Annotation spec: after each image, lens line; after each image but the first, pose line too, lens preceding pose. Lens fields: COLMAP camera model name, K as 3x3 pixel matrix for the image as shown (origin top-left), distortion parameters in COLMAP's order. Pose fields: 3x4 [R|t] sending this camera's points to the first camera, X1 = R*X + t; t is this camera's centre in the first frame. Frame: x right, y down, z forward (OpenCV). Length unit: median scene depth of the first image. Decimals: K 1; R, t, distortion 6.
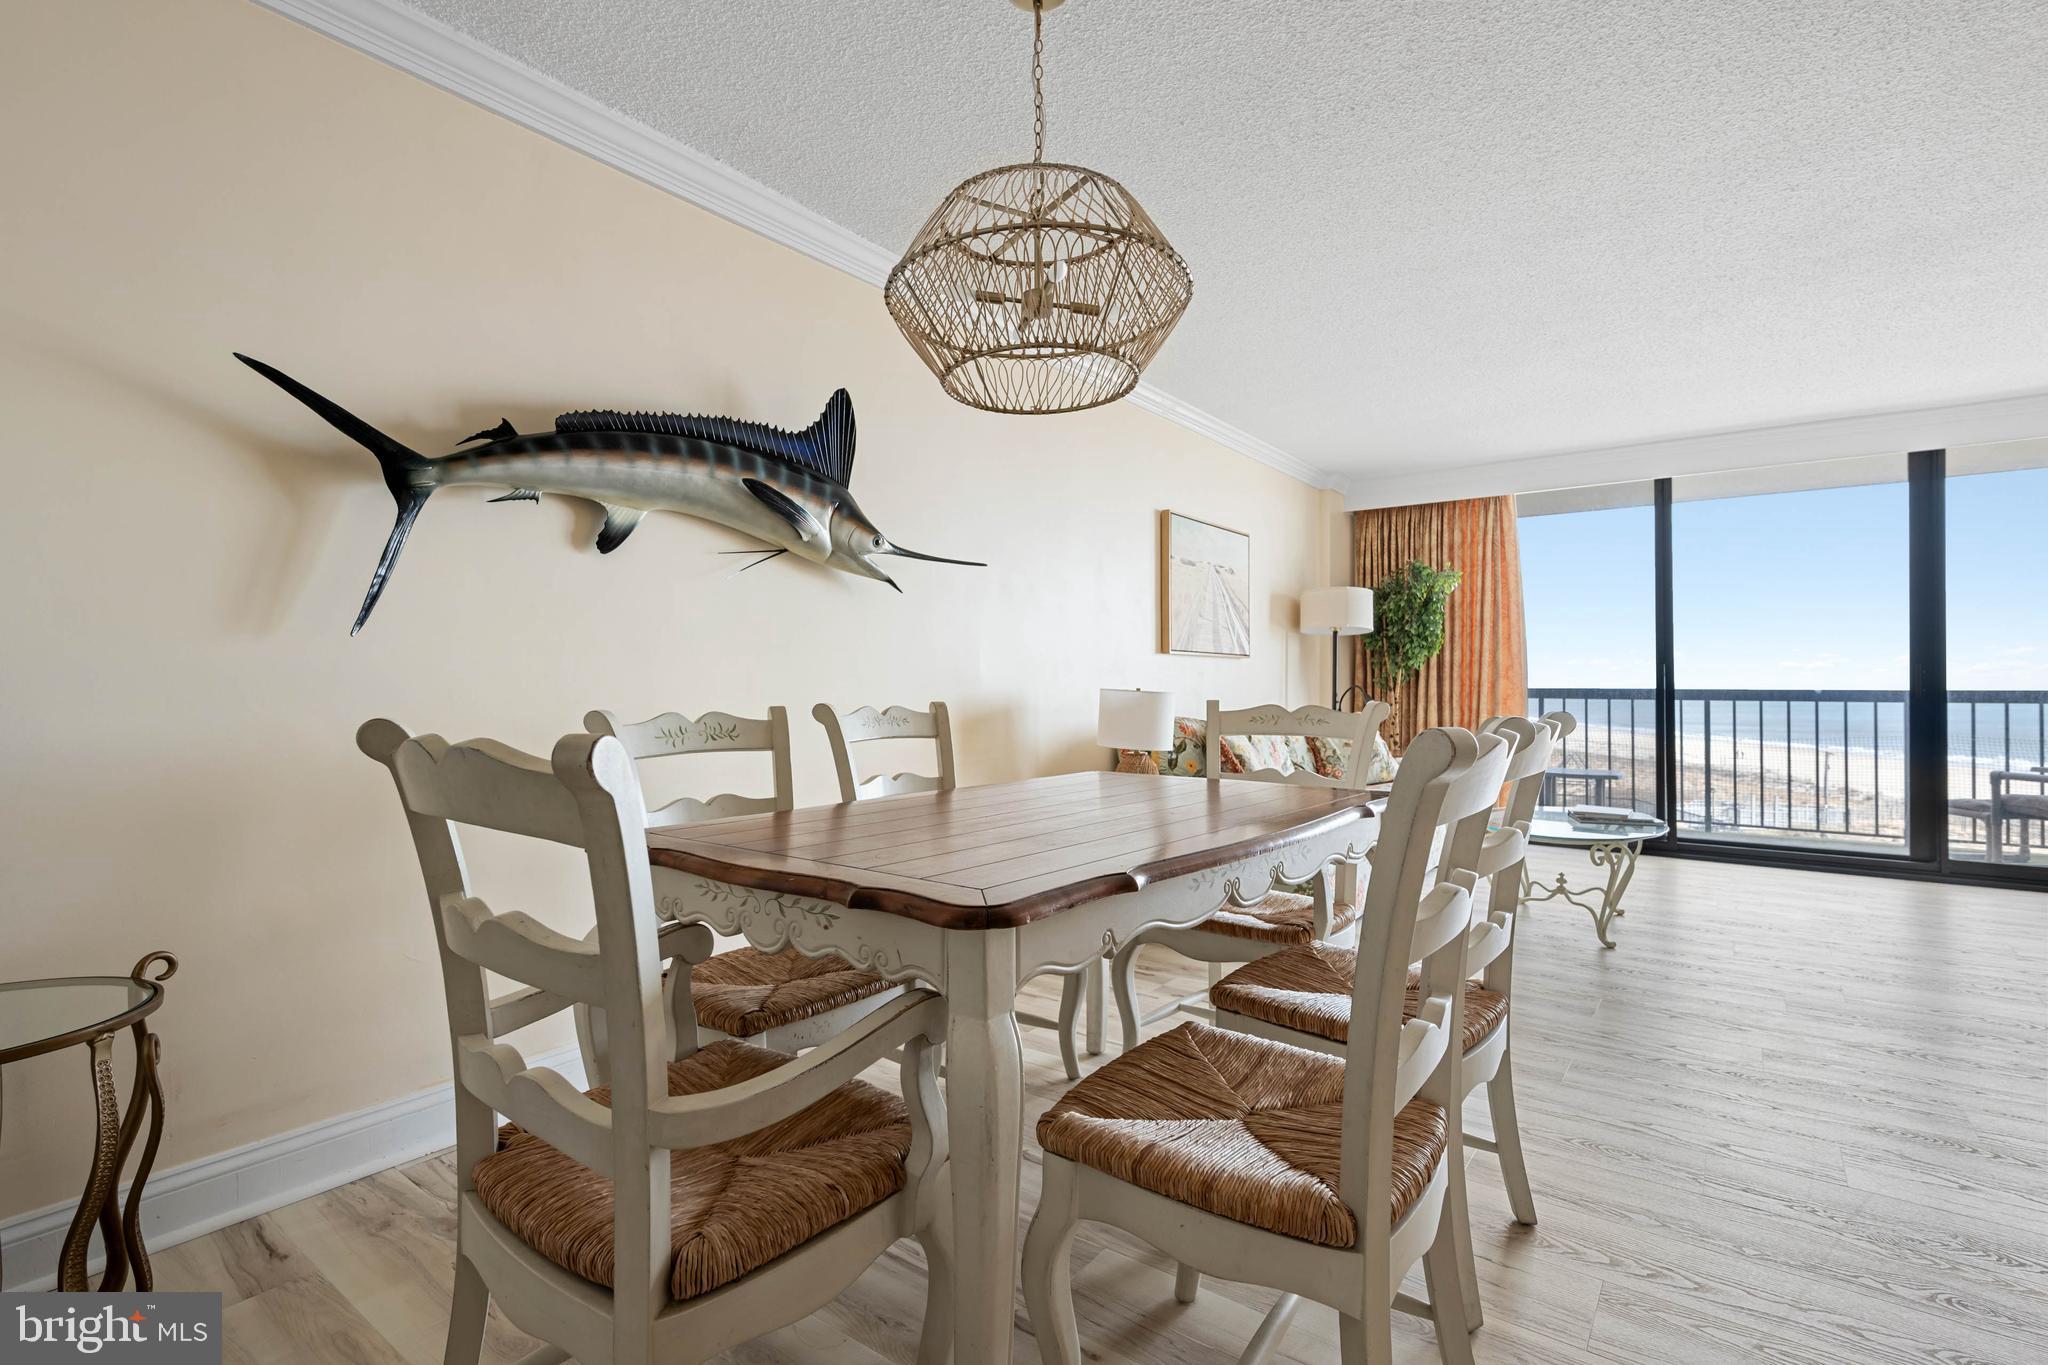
lens RADIAL K [[952.1, 0, 1030.7], [0, 952.1, 691.3], [0, 0, 1]] dist [-0.002913, -0.000380]
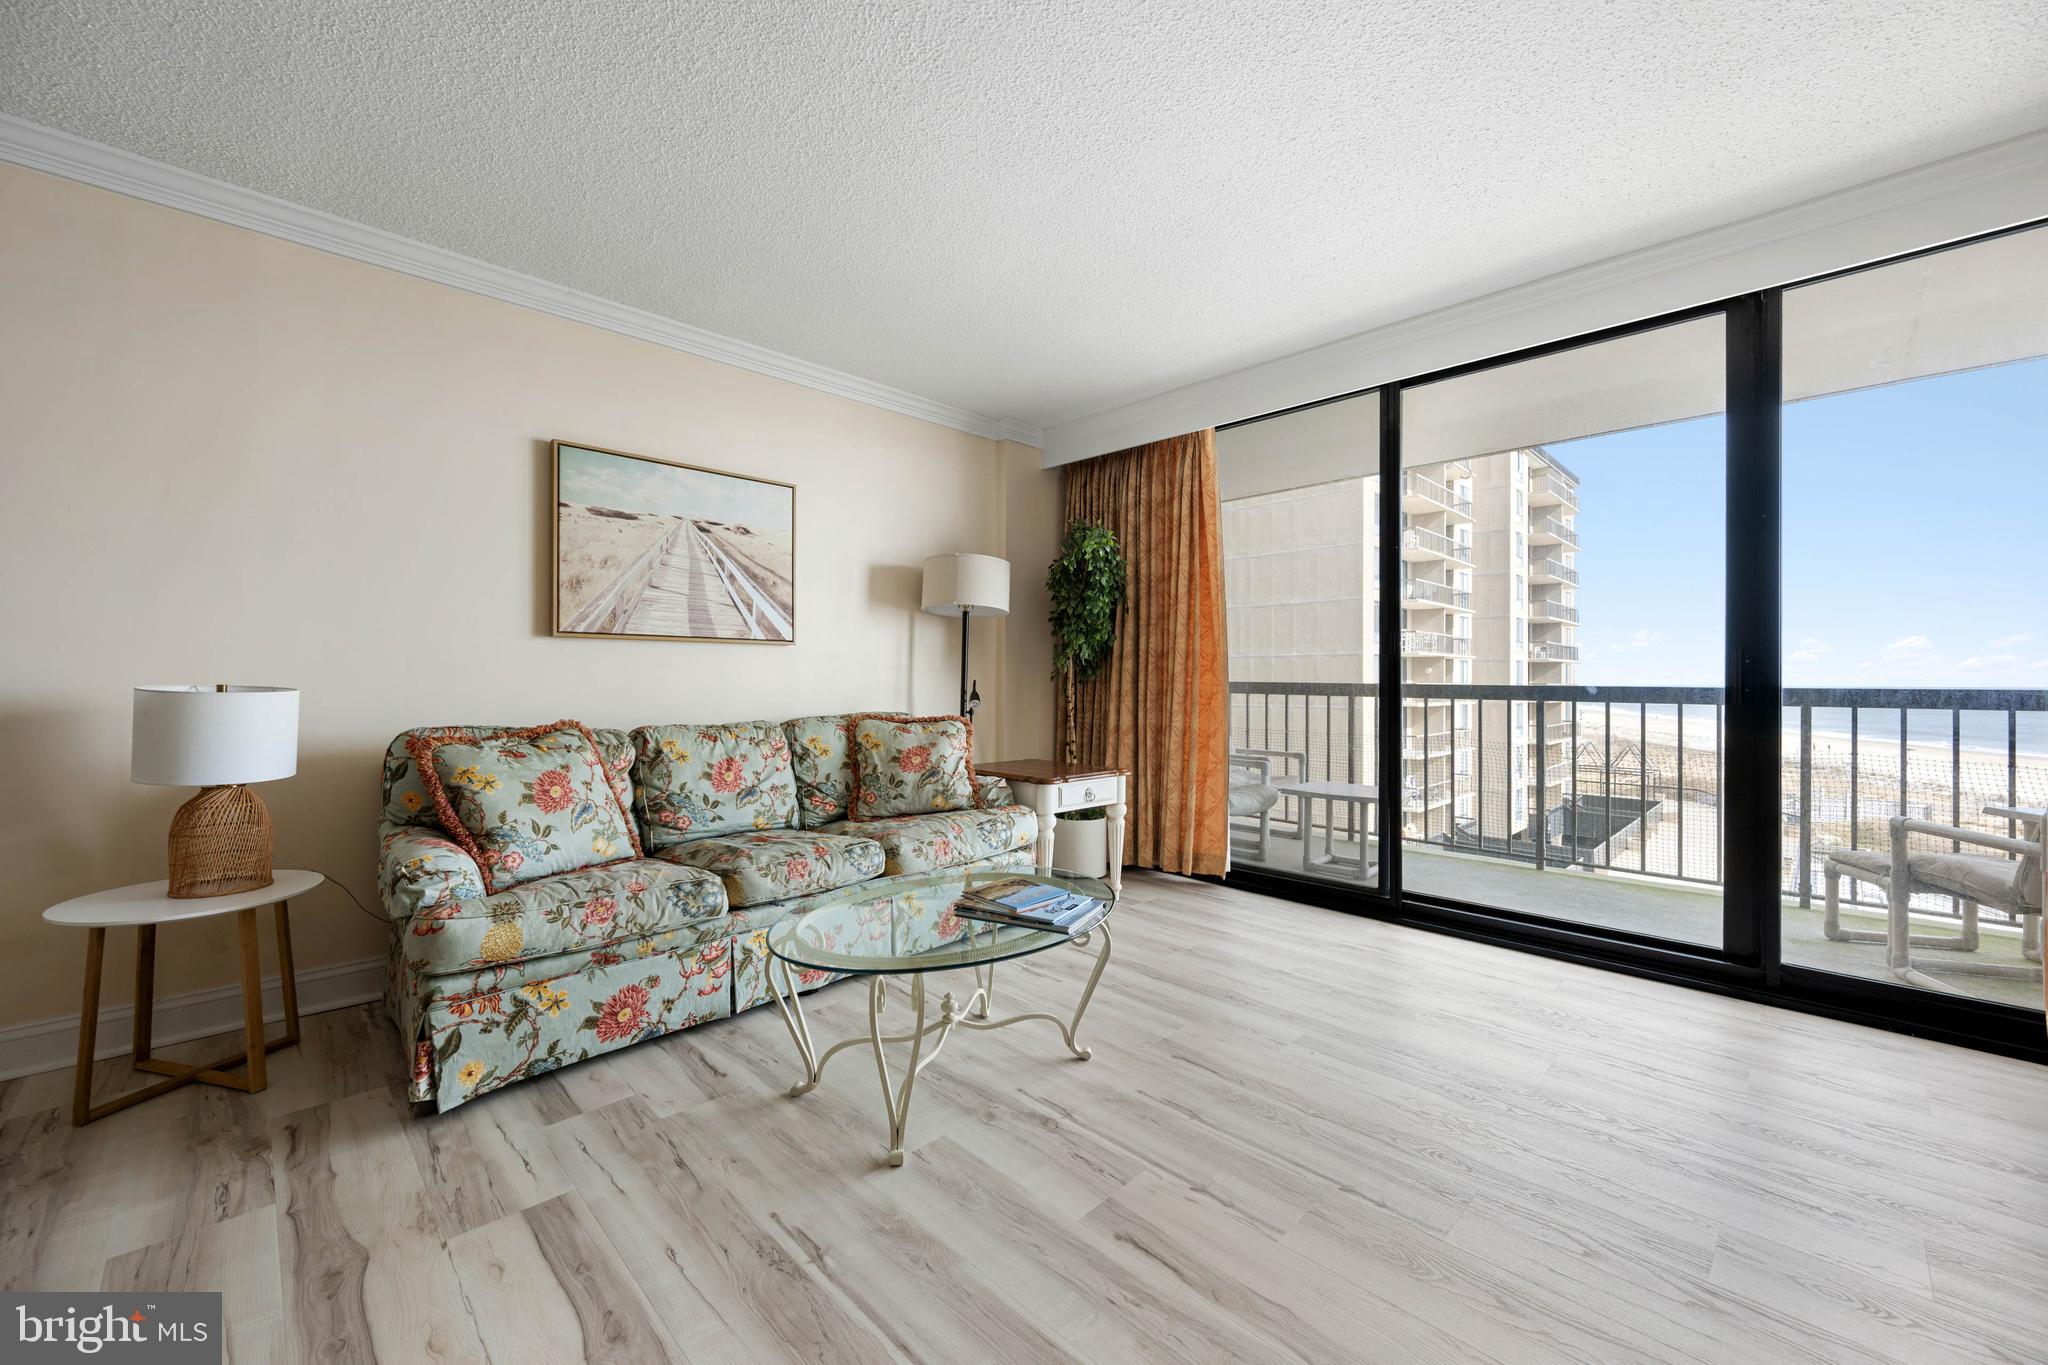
lens RADIAL K [[800.2, 0, 1029.0], [0, 800.2, 679.0], [0, 0, 1]] dist [-0.005712, -0.000096]
pose [[0.988919, -0.000203, -0.148457, 0.523256], [-0.001009, 0.999967, -0.008090, -0.001692], [0.148454, 0.008150, 0.988886, 0.388916]]
